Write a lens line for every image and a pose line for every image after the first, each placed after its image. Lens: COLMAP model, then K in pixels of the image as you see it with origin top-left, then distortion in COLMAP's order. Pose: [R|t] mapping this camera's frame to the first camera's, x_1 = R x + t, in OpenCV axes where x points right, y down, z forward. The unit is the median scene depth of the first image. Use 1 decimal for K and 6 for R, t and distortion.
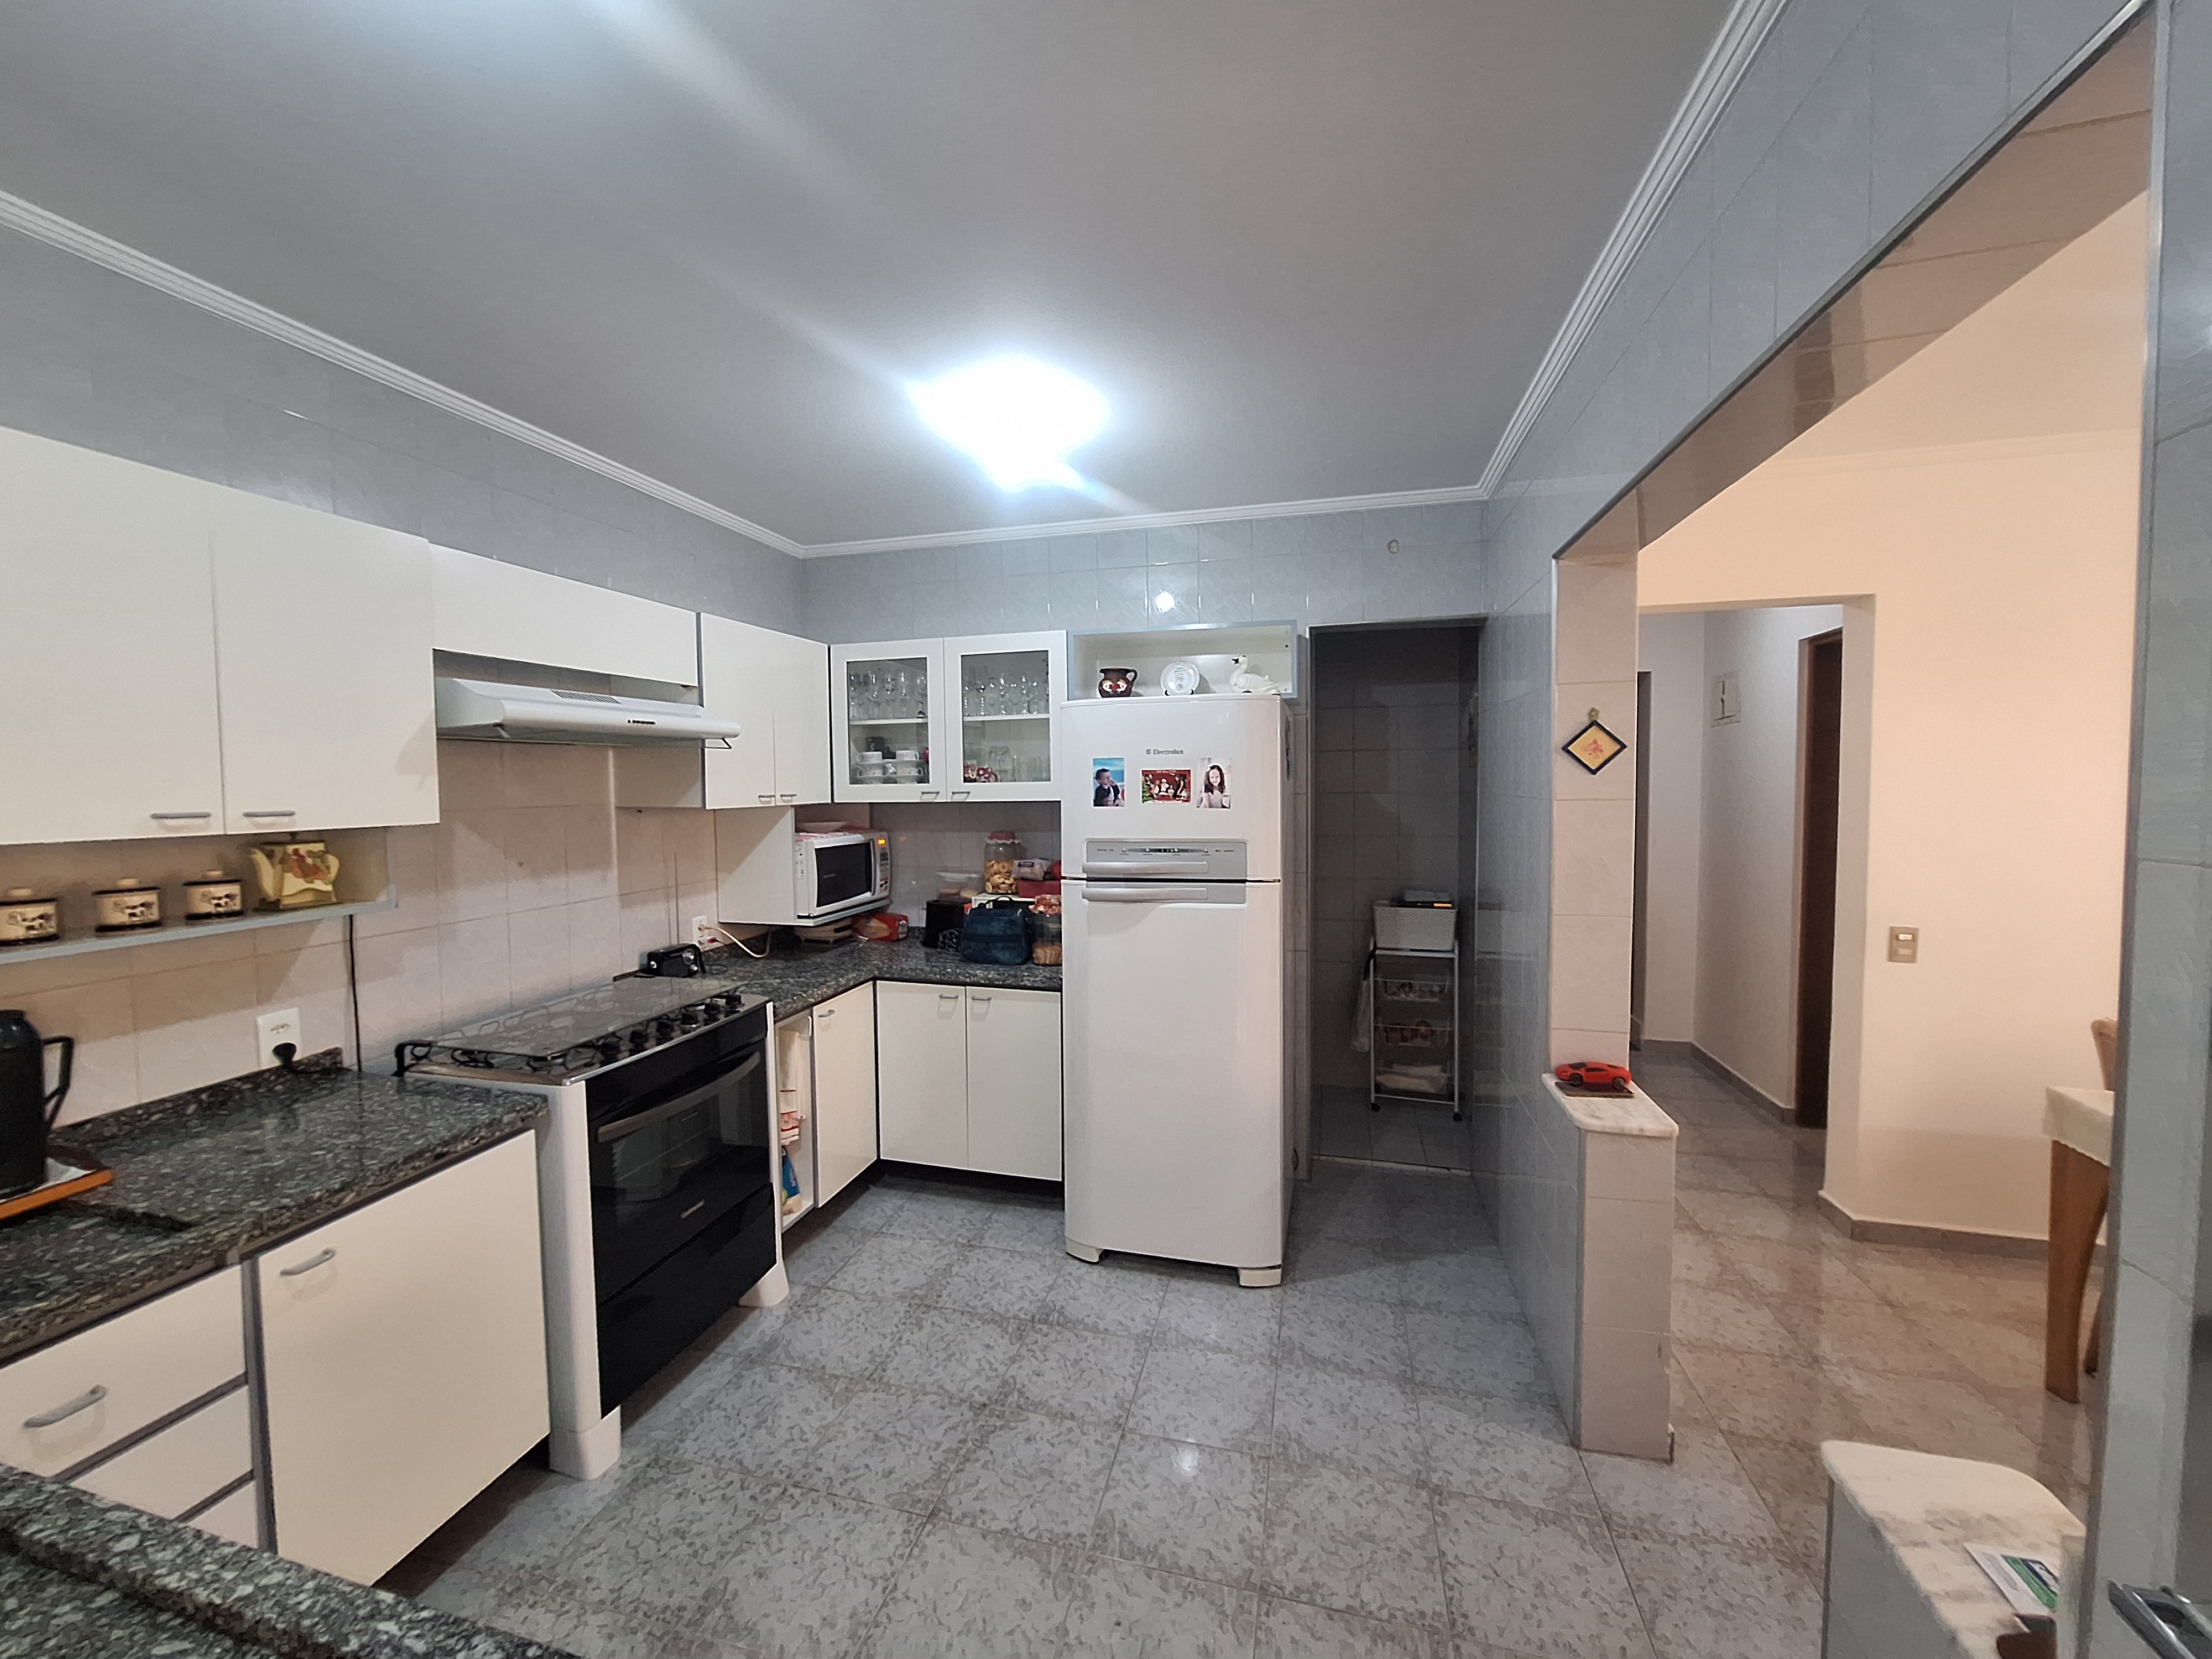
lens RADIAL K [[868.4, 0, 1084.7], [0, 868.4, 823.1], [0, 0, 1]] dist [-0.012722, 0.002467]
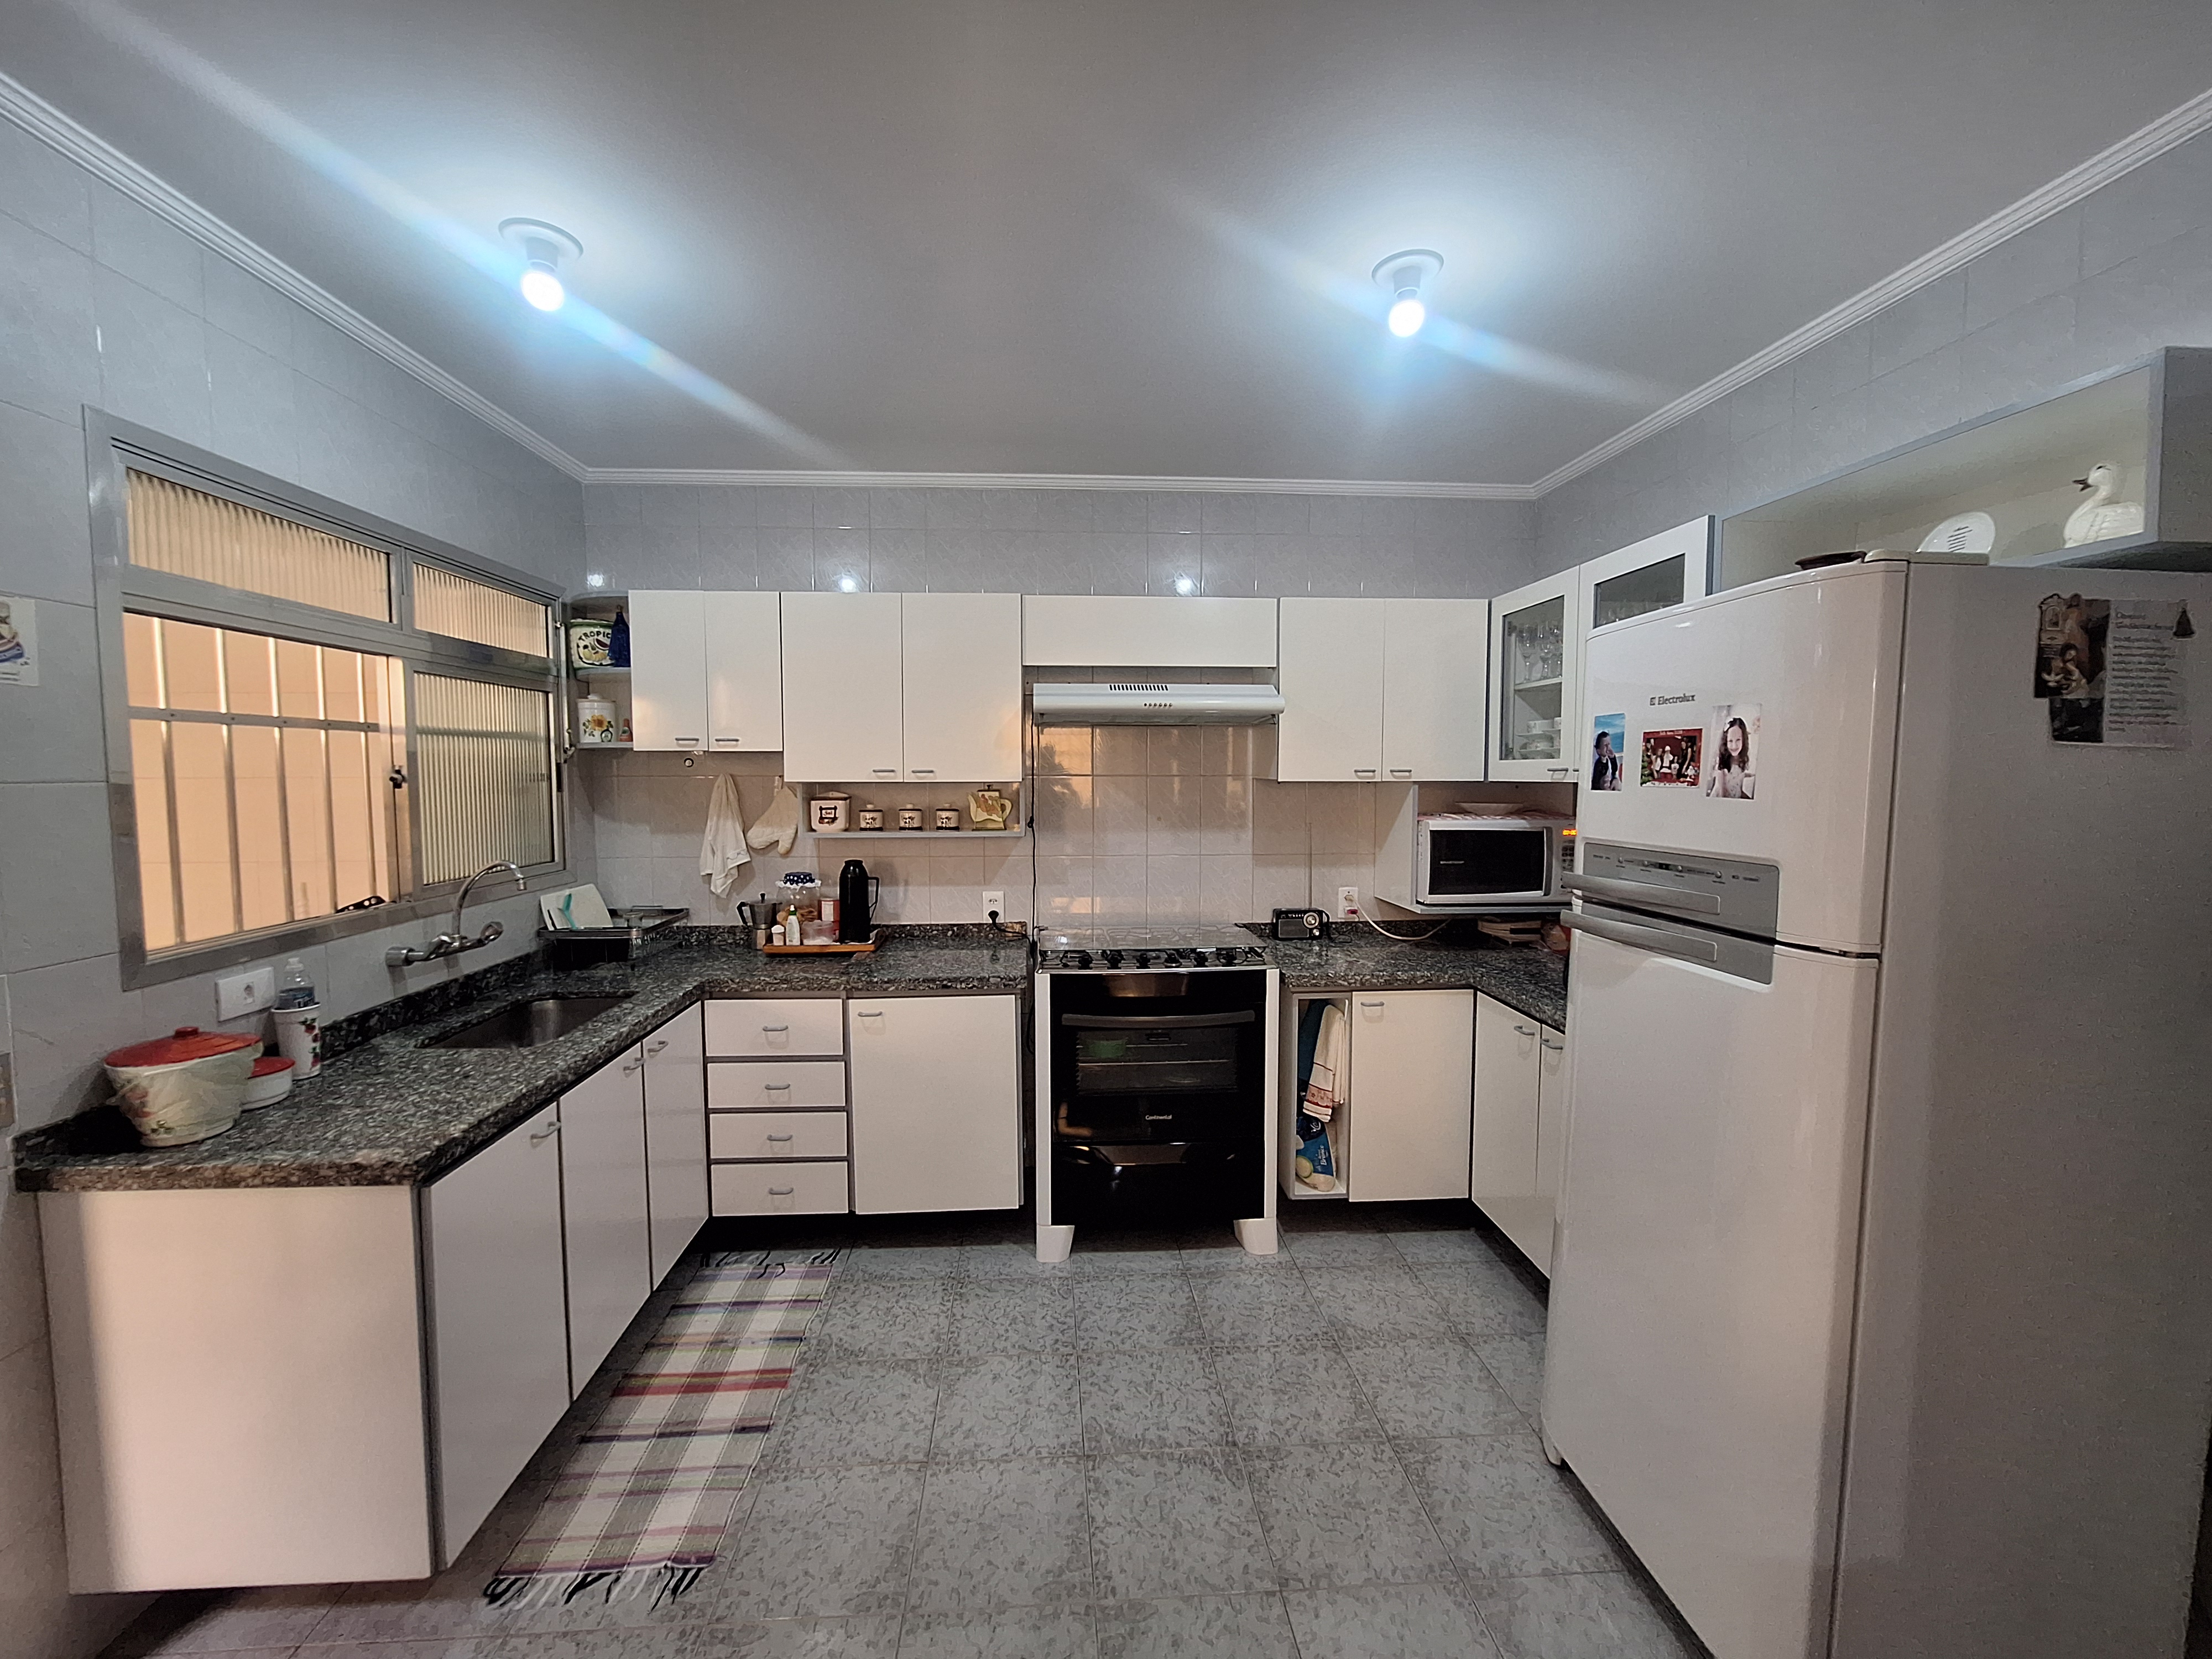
lens RADIAL K [[868.4, 0, 1092.4], [0, 868.4, 823.9], [0, 0, 1]] dist [-0.012722, 0.002467]
pose [[0.323113, 0.067053, -0.943982, 0.524066], [-0.048551, 0.997348, 0.054225, -0.011025], [0.945114, 0.028311, 0.325512, 0.446692]]
